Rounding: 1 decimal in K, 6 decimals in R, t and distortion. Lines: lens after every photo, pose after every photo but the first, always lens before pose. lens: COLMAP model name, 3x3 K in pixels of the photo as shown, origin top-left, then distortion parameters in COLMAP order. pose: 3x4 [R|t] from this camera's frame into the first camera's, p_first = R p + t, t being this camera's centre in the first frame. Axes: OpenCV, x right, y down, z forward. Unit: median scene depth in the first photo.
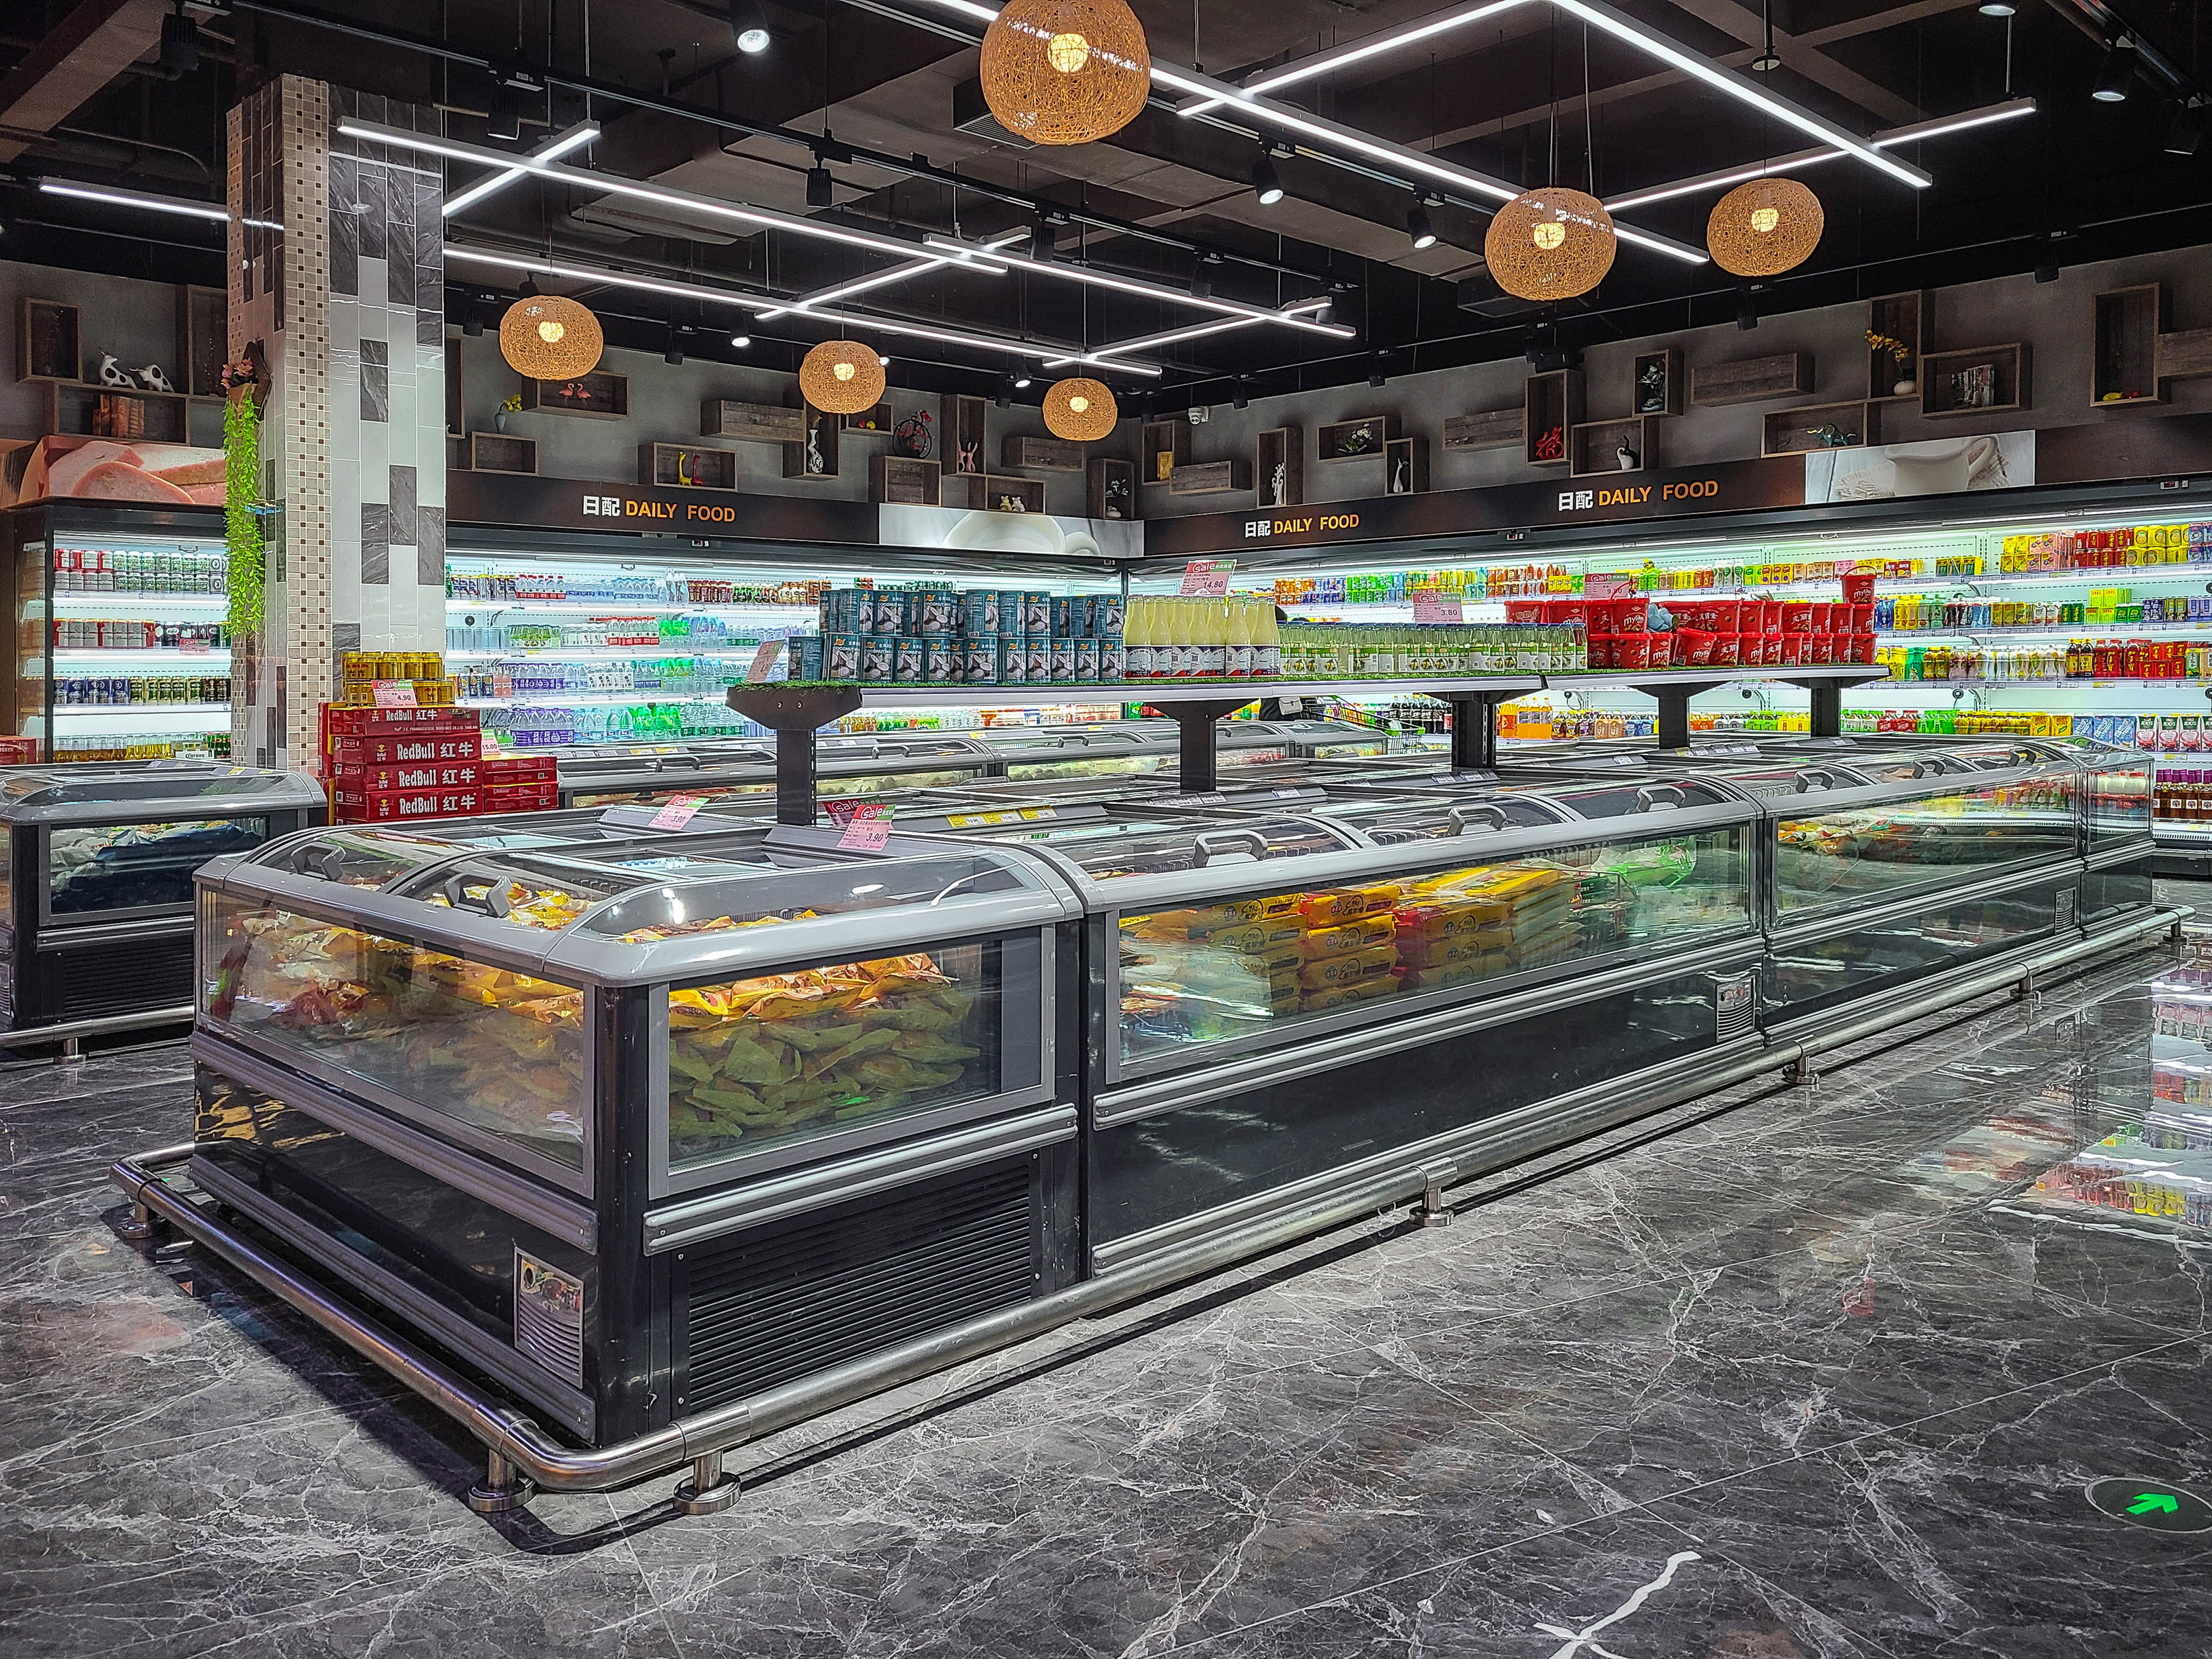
lens RADIAL K [[1940.0, 0, 1107.4], [0, 1940.0, 756.9], [0, 0, 1]] dist [0.099023, -0.112869]
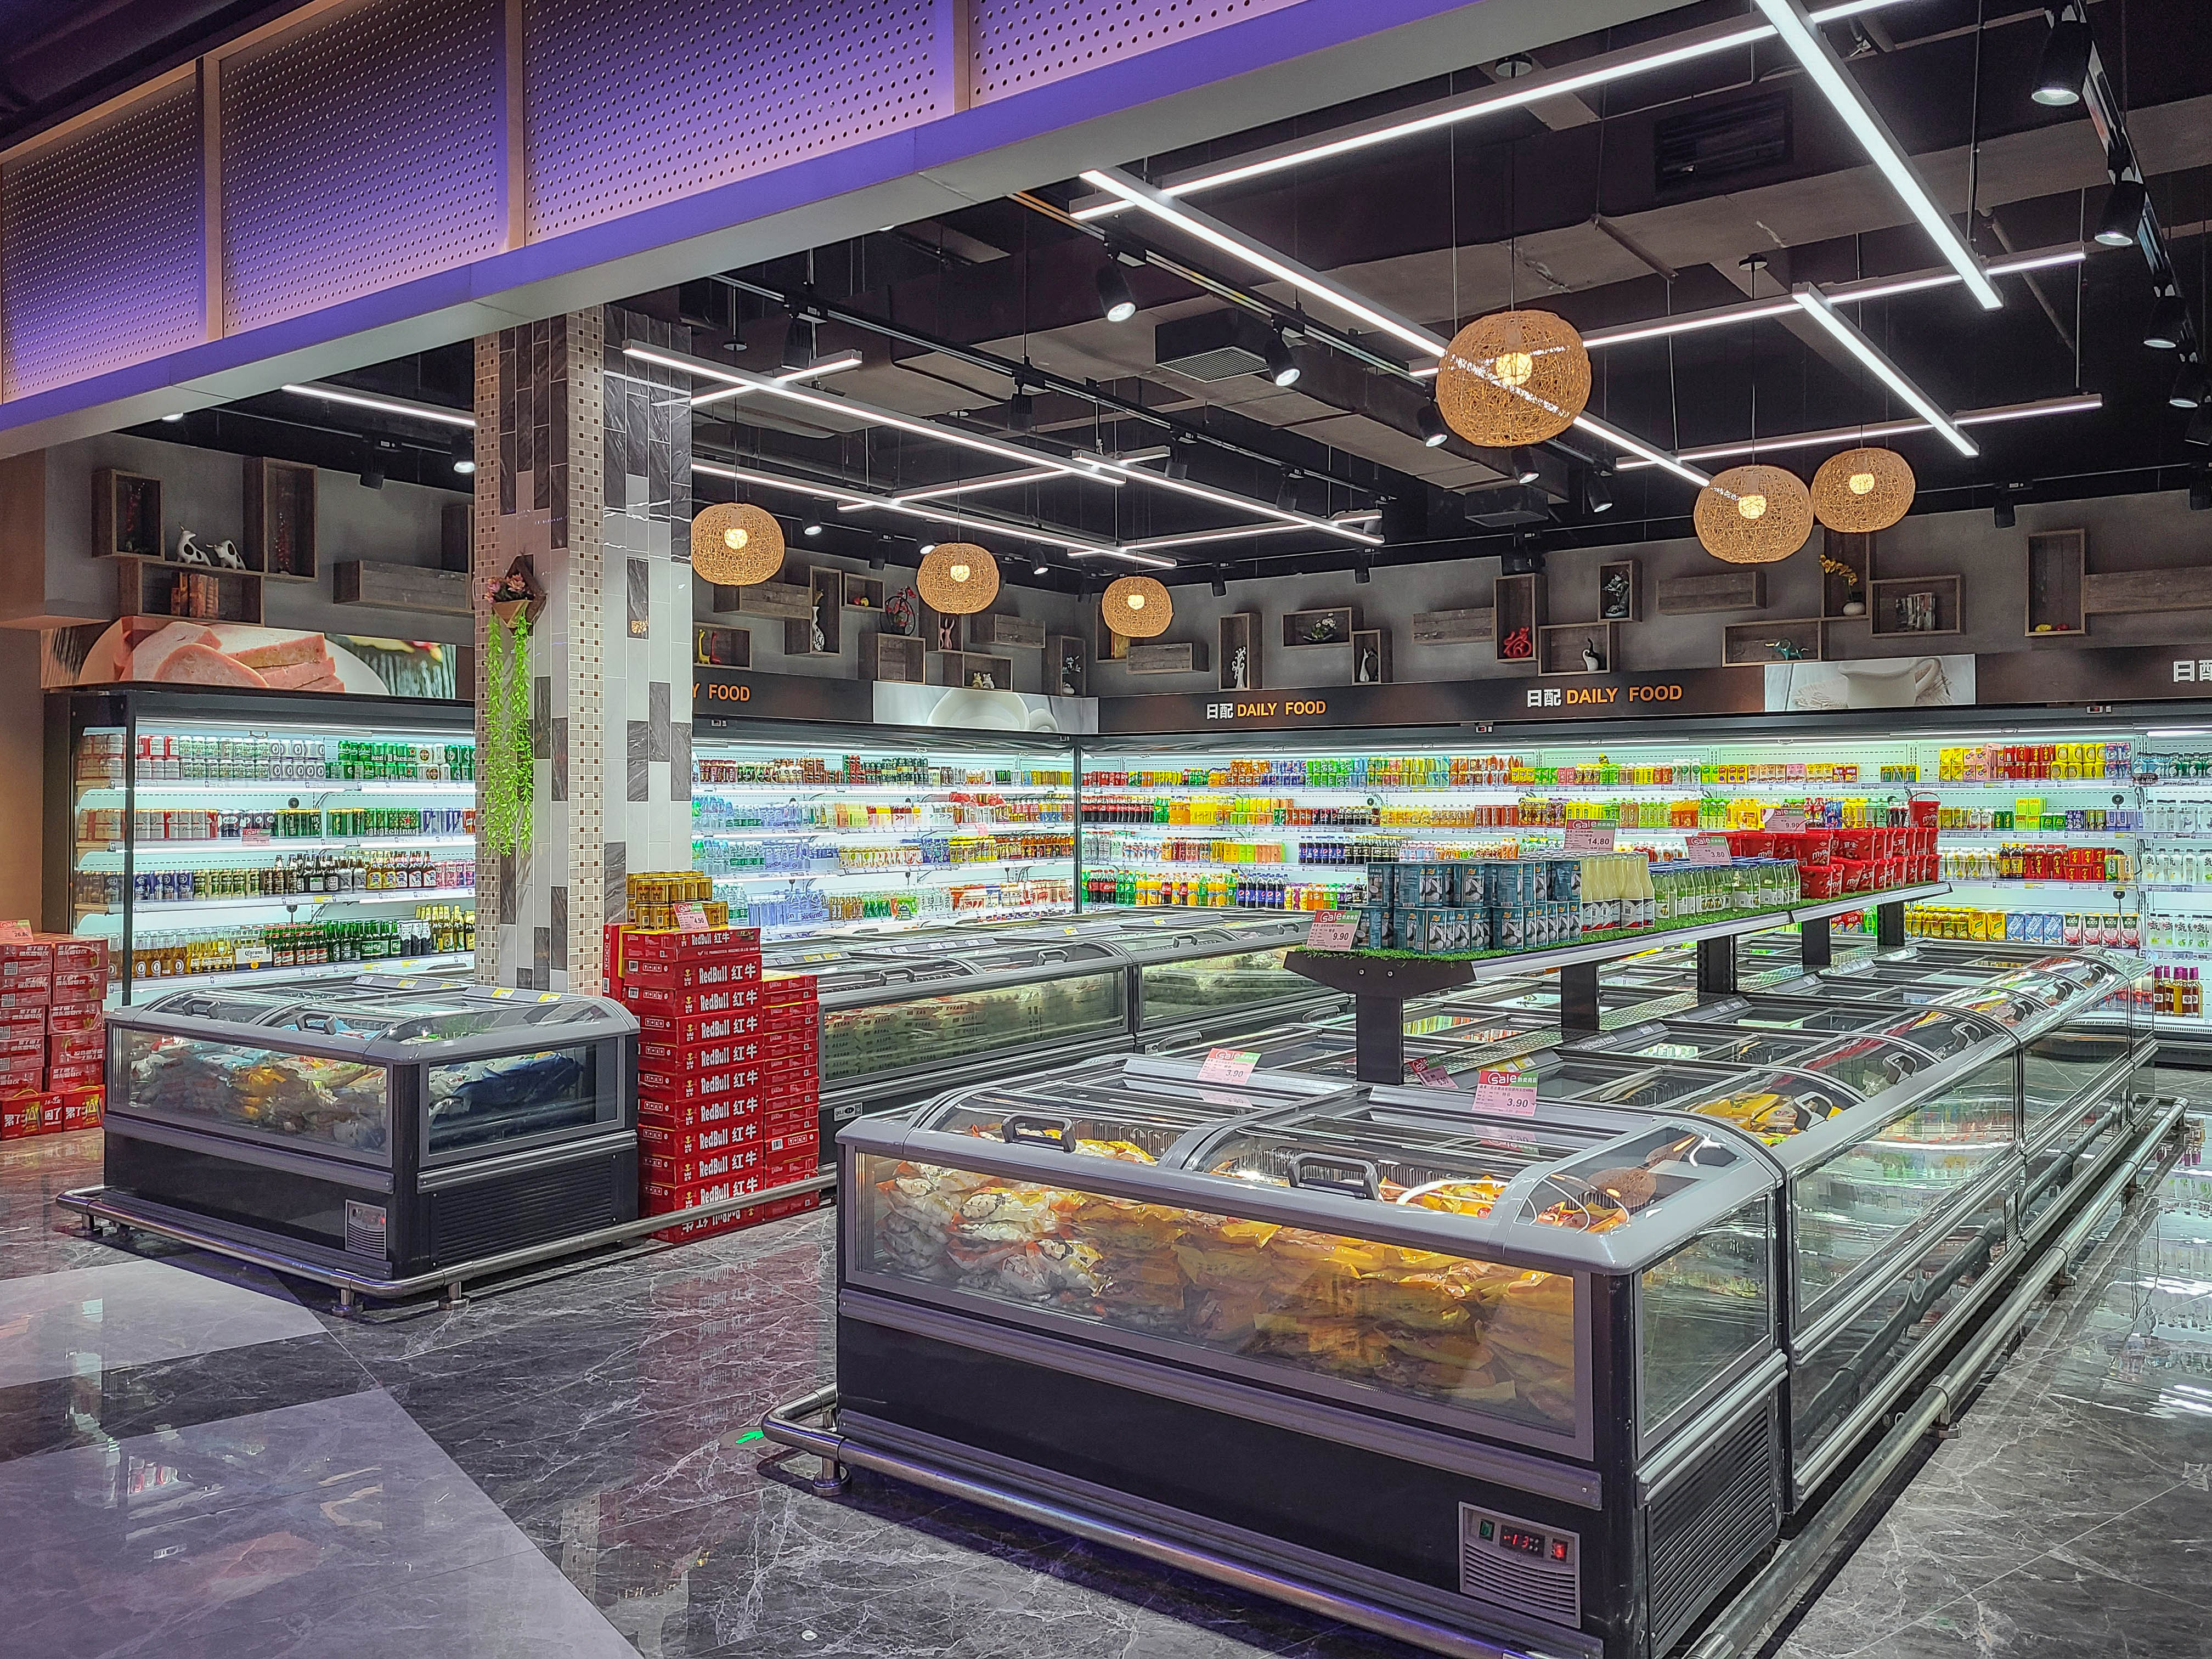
lens RADIAL K [[2040.0, 0, 1121.9], [0, 2040.0, 816.9], [0, 0, 1]] dist [0.087465, -0.091286]
pose [[0.981925, 0.014146, 0.188744, -0.220348], [-0.007610, 0.999348, -0.035304, -0.030669], [-0.189120, 0.033230, 0.981392, -0.043127]]
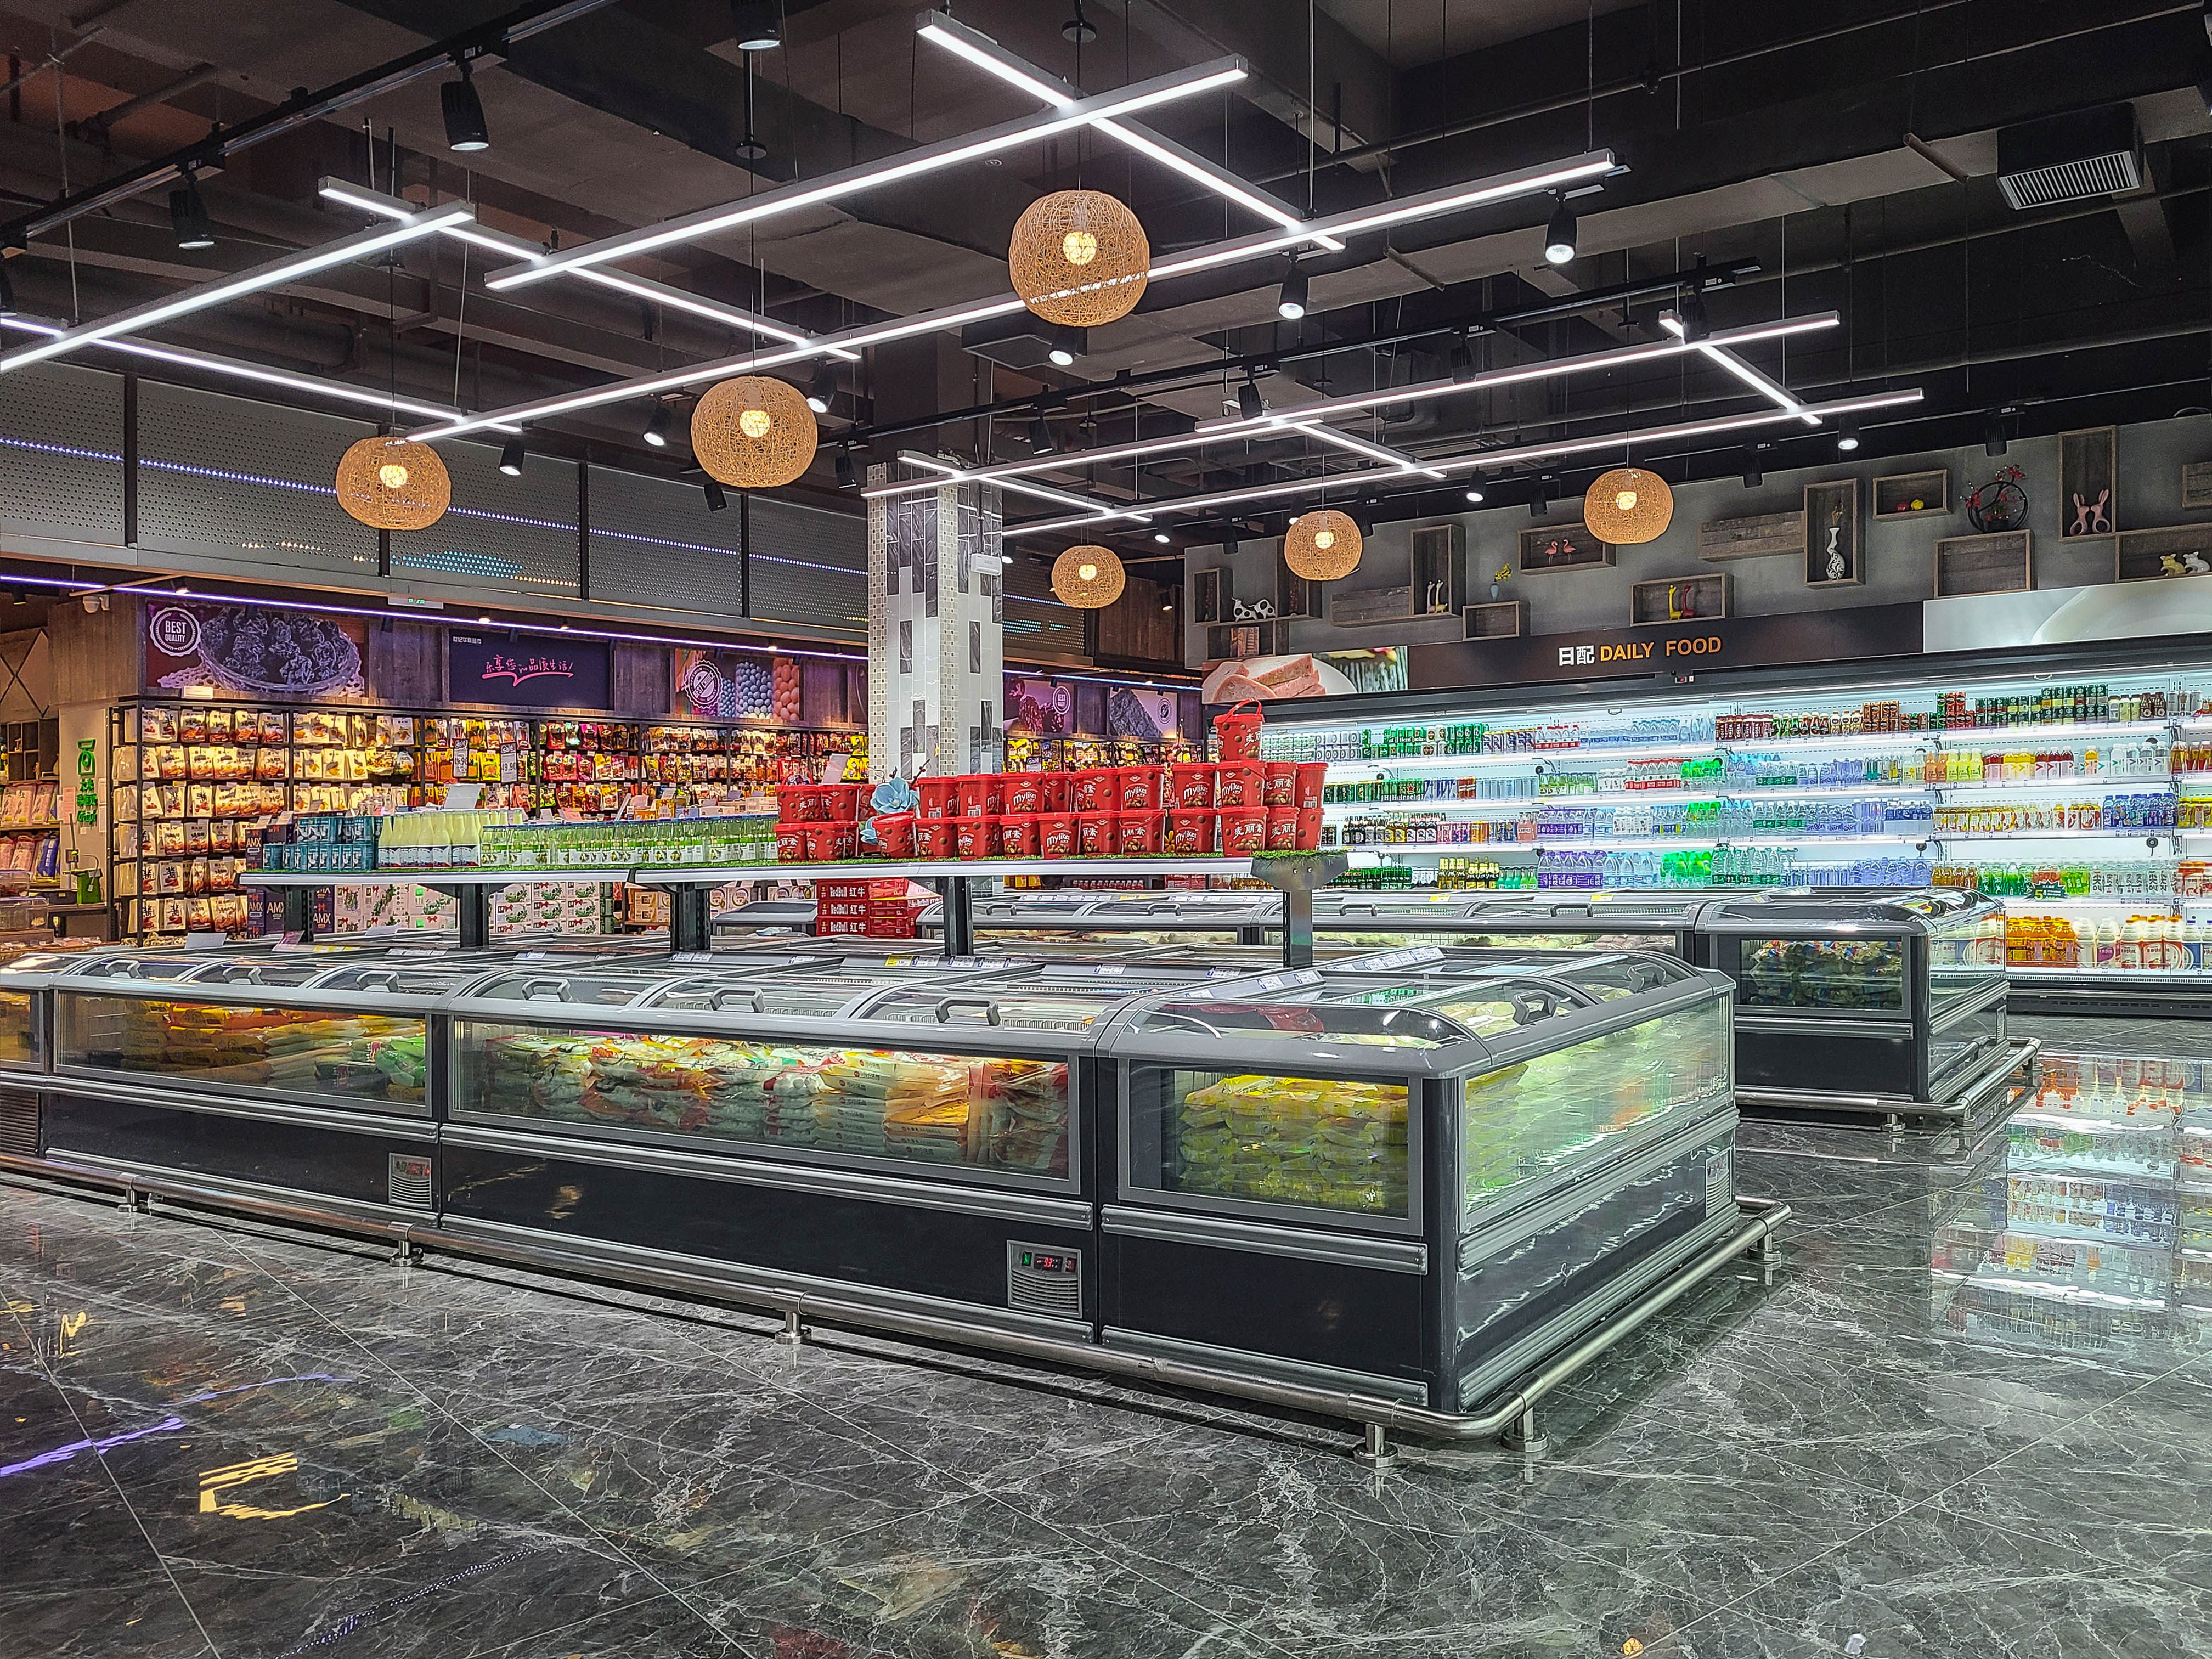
lens RADIAL K [[2040.0, 0, 1121.9], [0, 2040.0, 816.9], [0, 0, 1]] dist [0.087465, -0.091286]
pose [[0.051421, 0.009586, -0.998631, 0.825638], [-0.016511, 0.999825, 0.008747, -0.051656], [0.998541, 0.016038, 0.051570, 0.736723]]
